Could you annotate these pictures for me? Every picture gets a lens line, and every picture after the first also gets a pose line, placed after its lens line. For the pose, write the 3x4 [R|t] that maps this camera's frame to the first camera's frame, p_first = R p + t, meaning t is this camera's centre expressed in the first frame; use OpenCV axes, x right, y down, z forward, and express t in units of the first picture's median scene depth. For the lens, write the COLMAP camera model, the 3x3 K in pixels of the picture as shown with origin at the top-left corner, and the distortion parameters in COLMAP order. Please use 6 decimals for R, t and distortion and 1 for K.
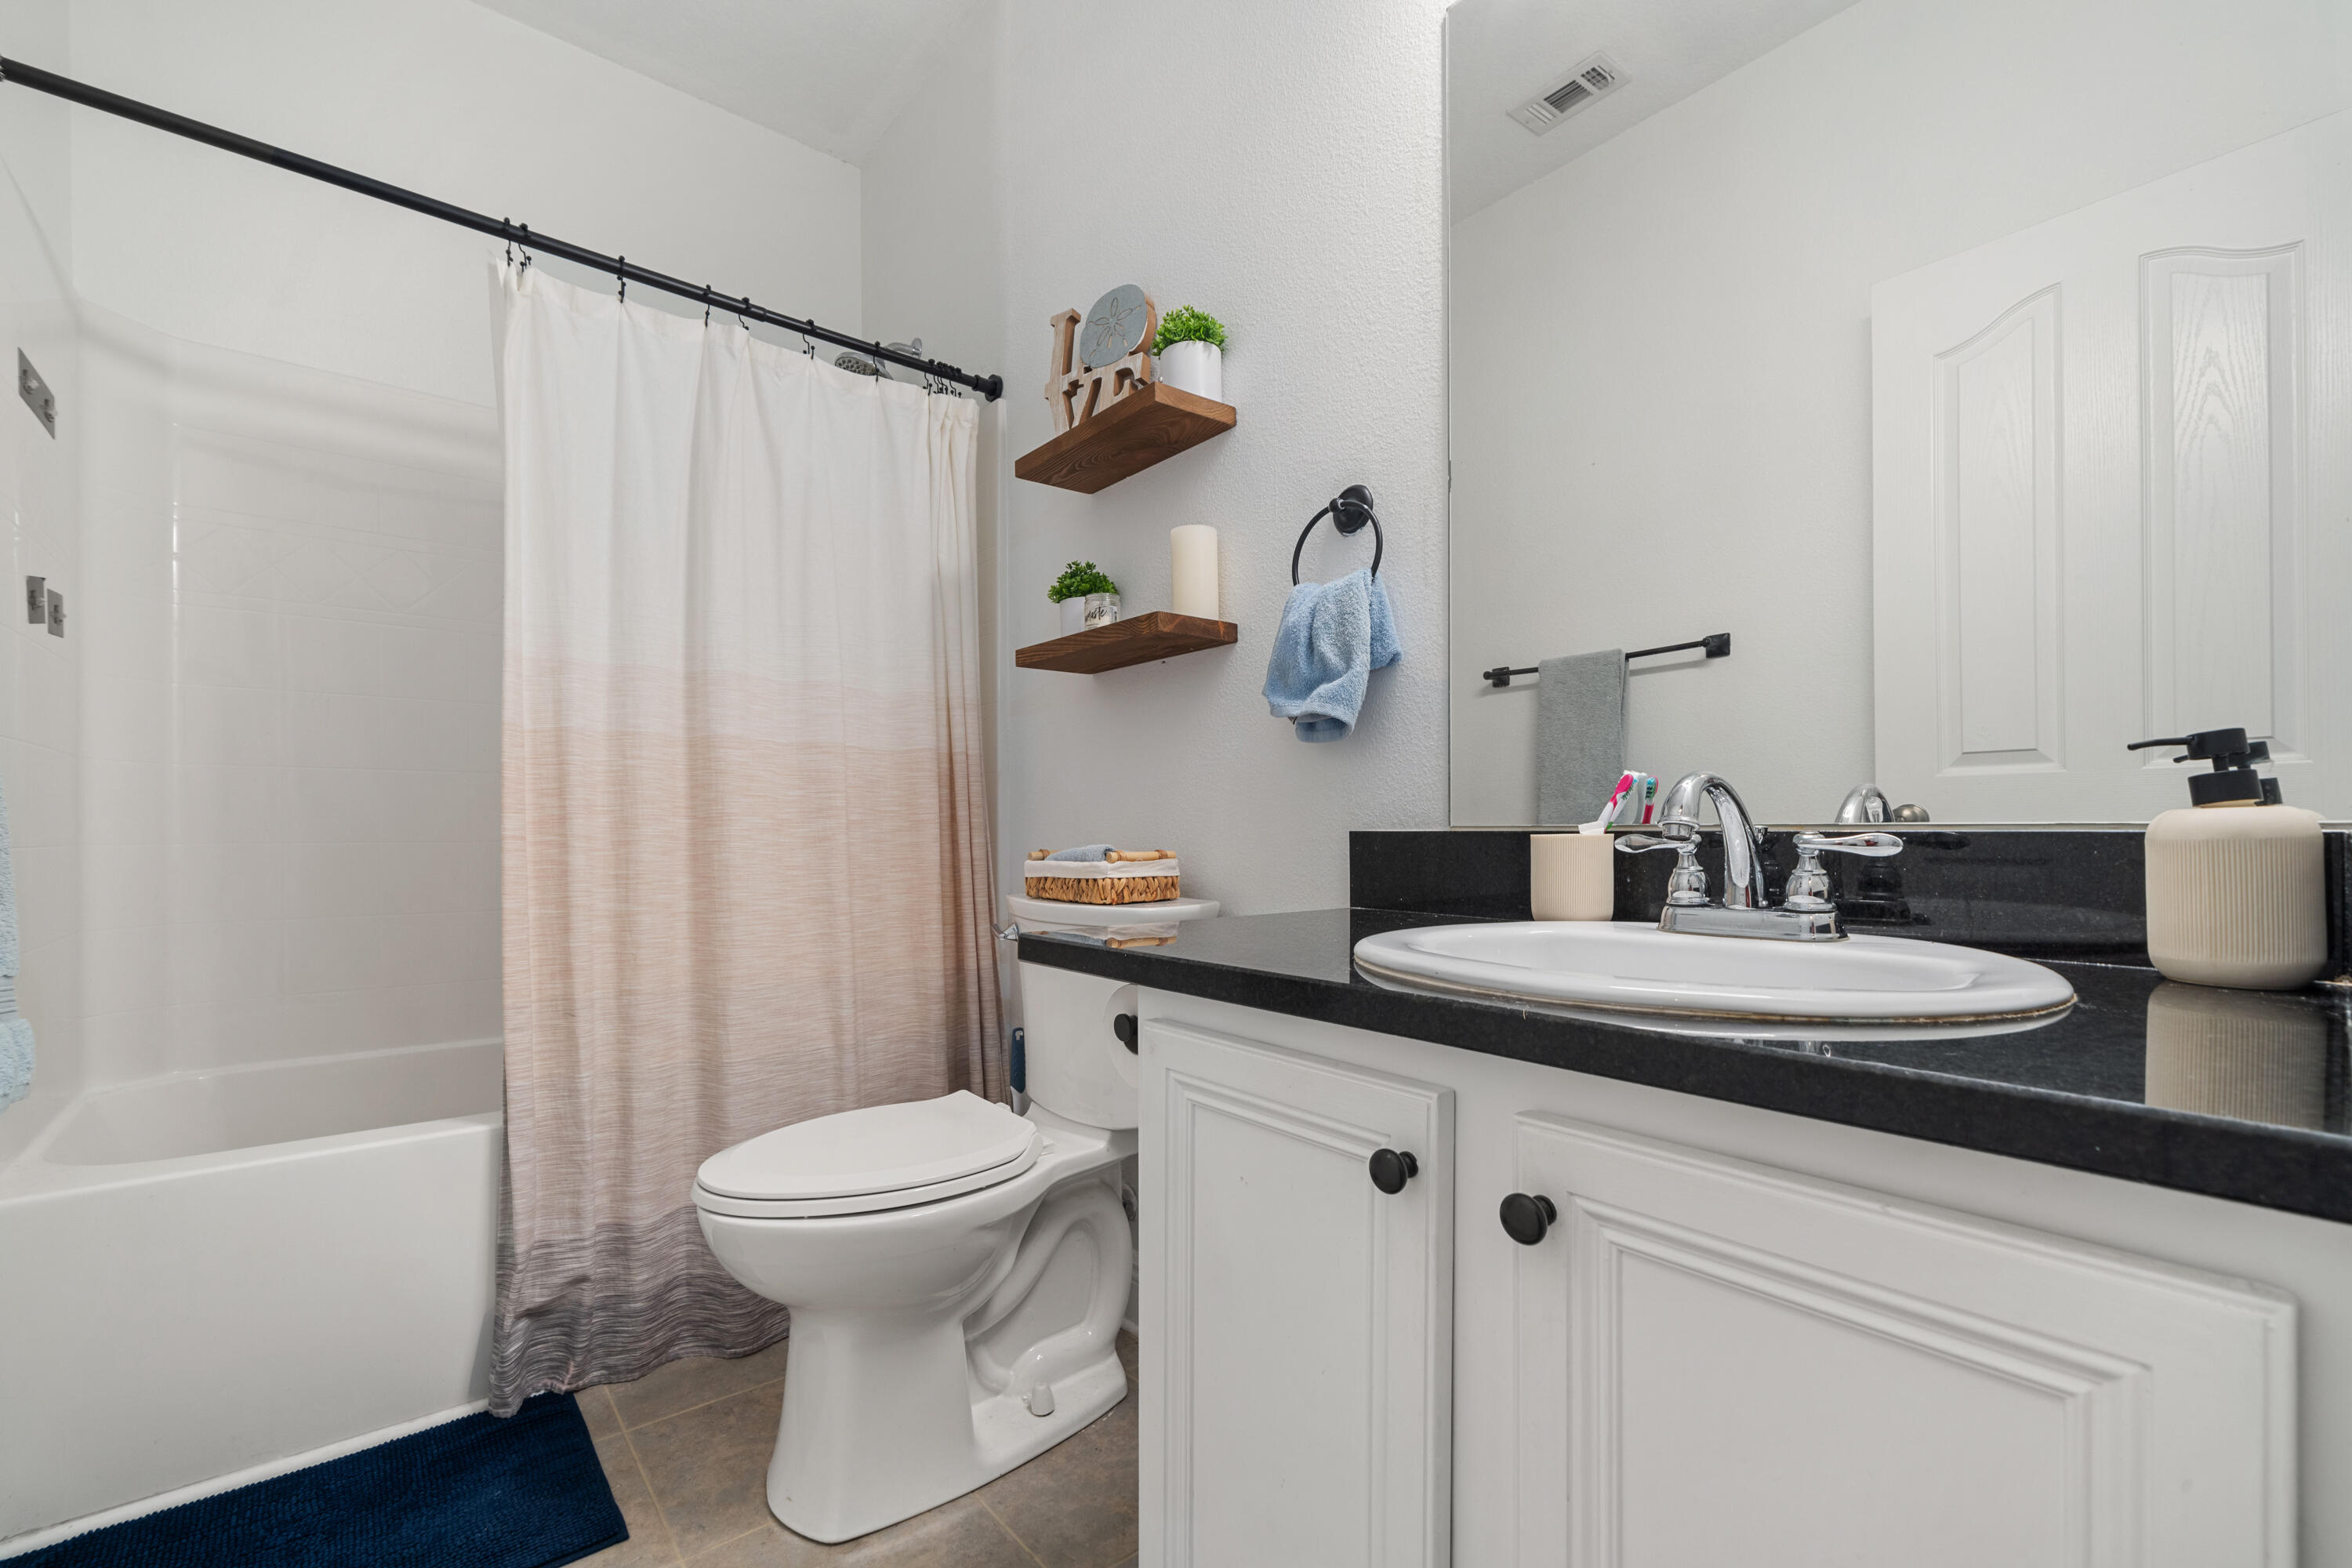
lens RADIAL K [[970.9, 0, 1132.8], [0, 970.9, 836.4], [0, 0, 1]] dist [0.003967, -0.000566]
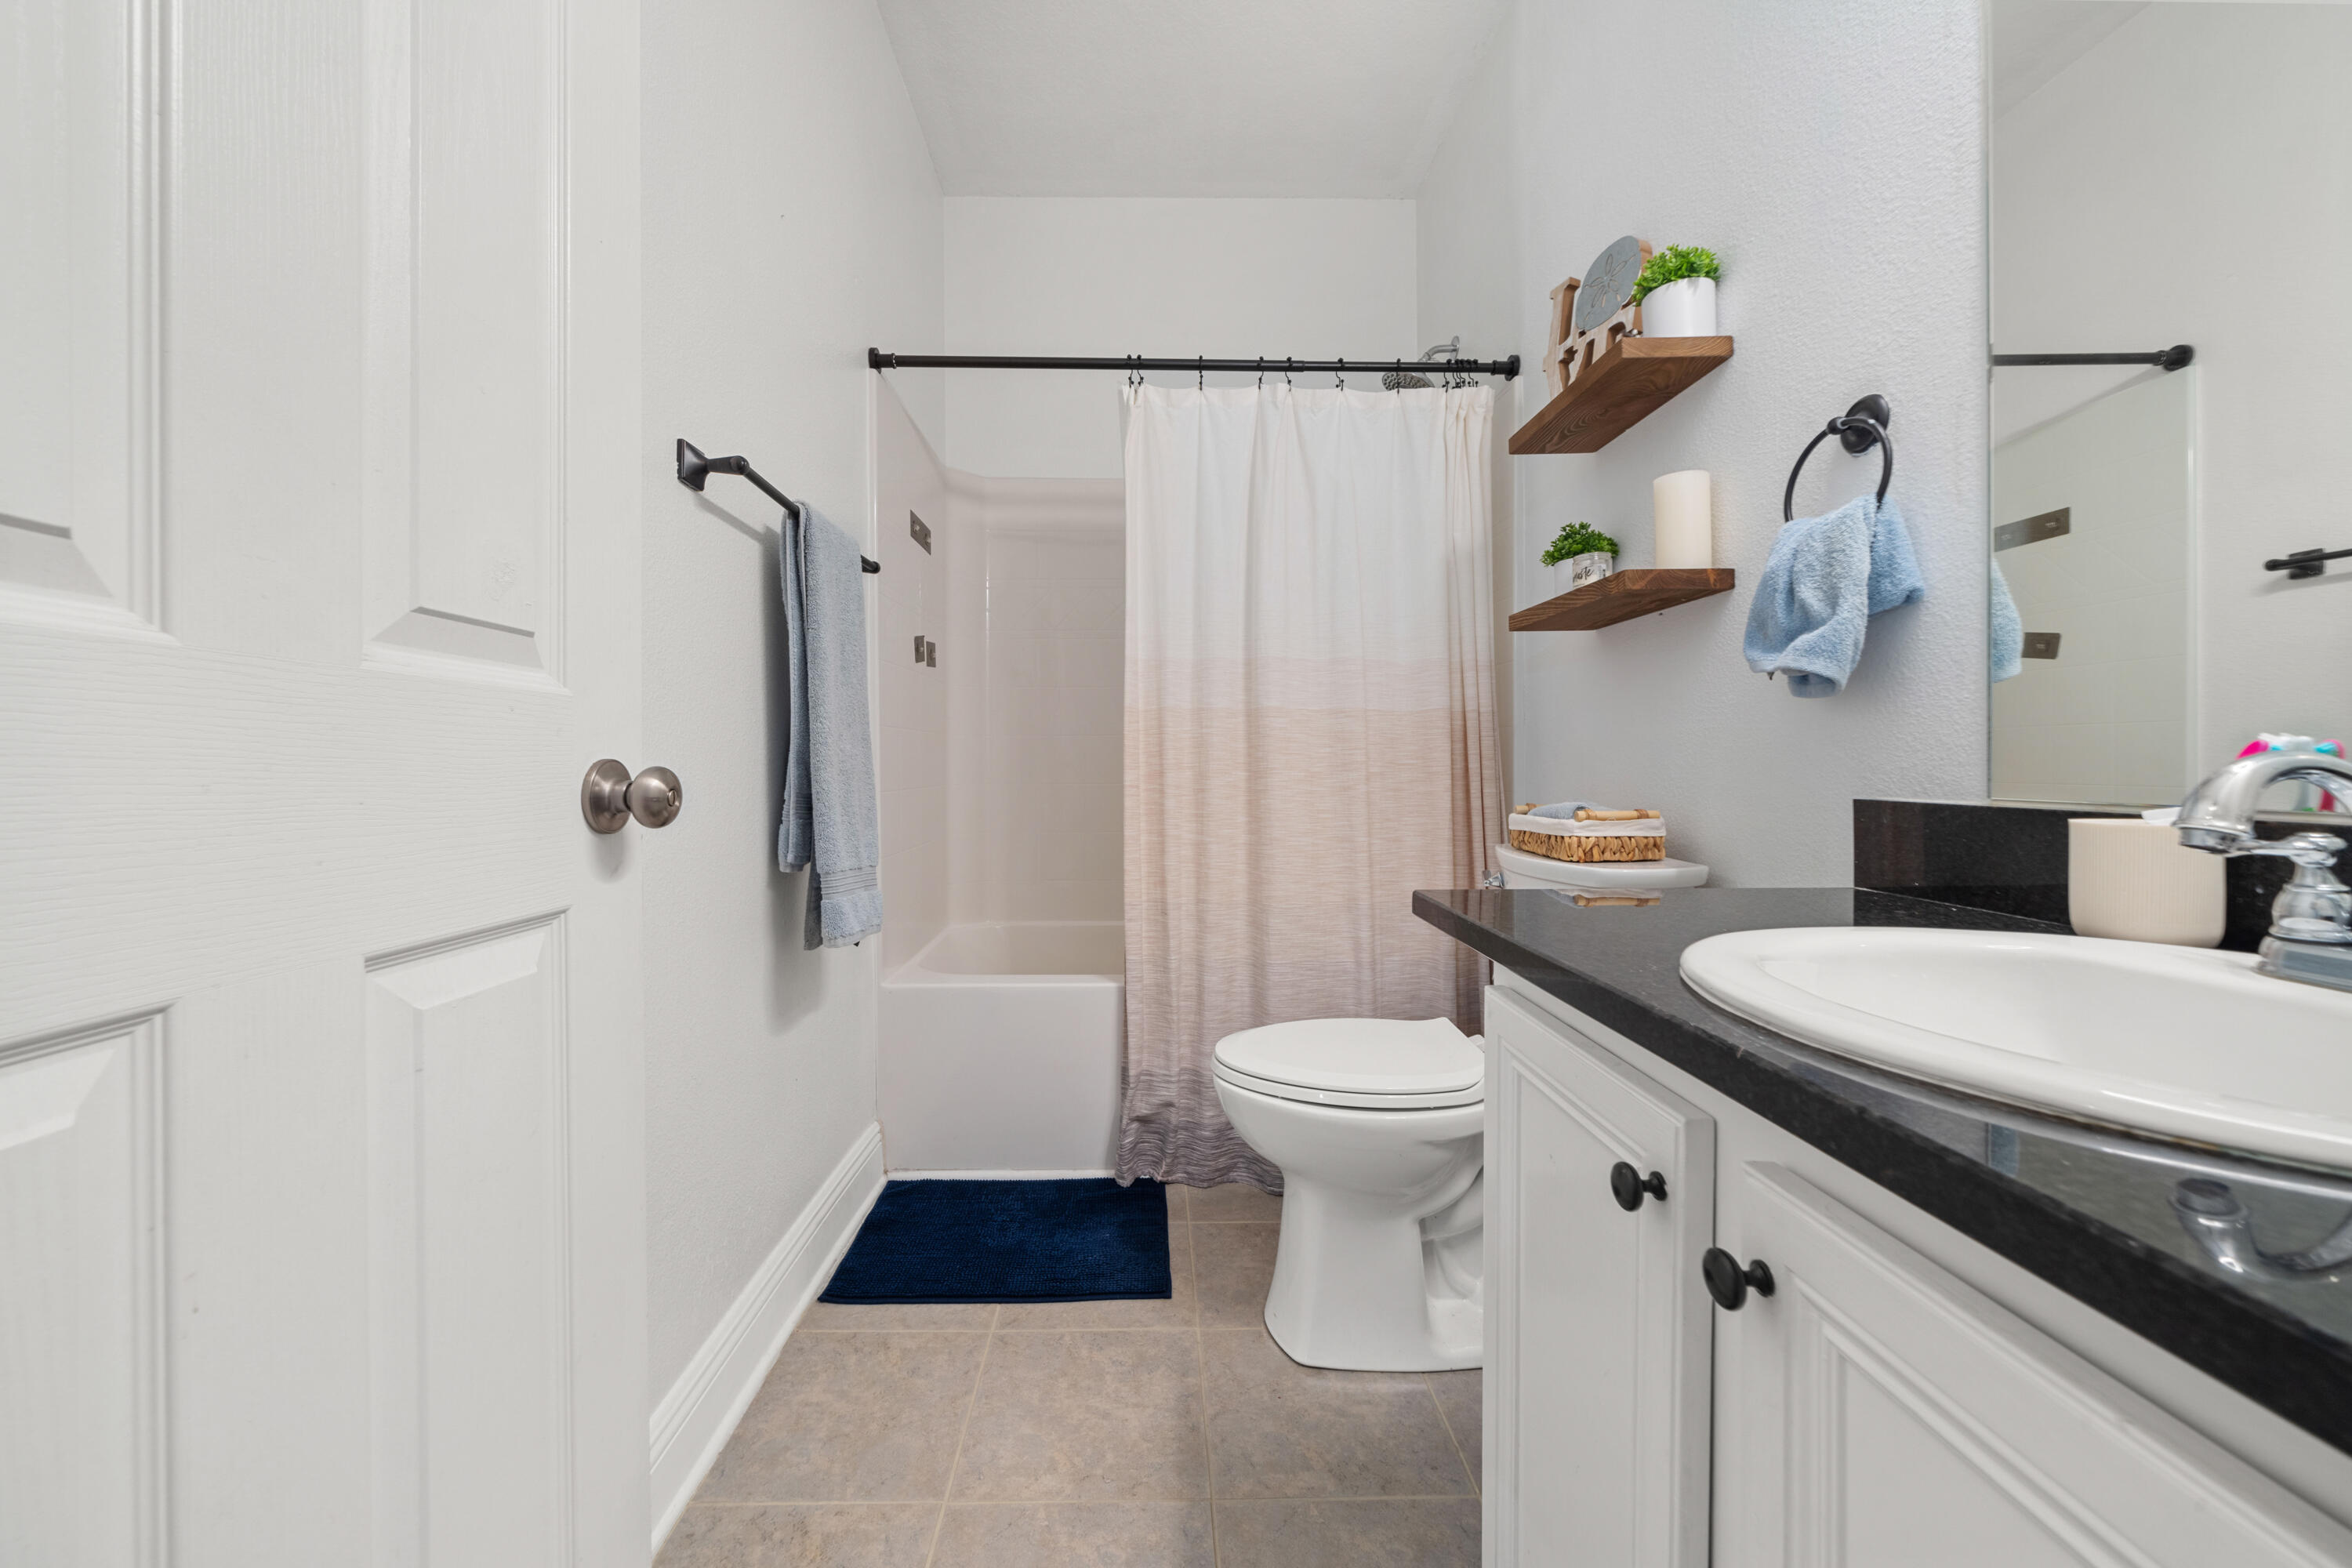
lens RADIAL K [[856.2, 0, 1167.6], [0, 856.2, 771.5], [0, 0, 1]] dist [0.000299, -0.000496]
pose [[0.800818, 0.005648, -0.598882, 0.163830], [-0.002323, 0.999977, 0.006325, -0.028750], [0.598904, -0.003674, 0.800813, 0.020078]]
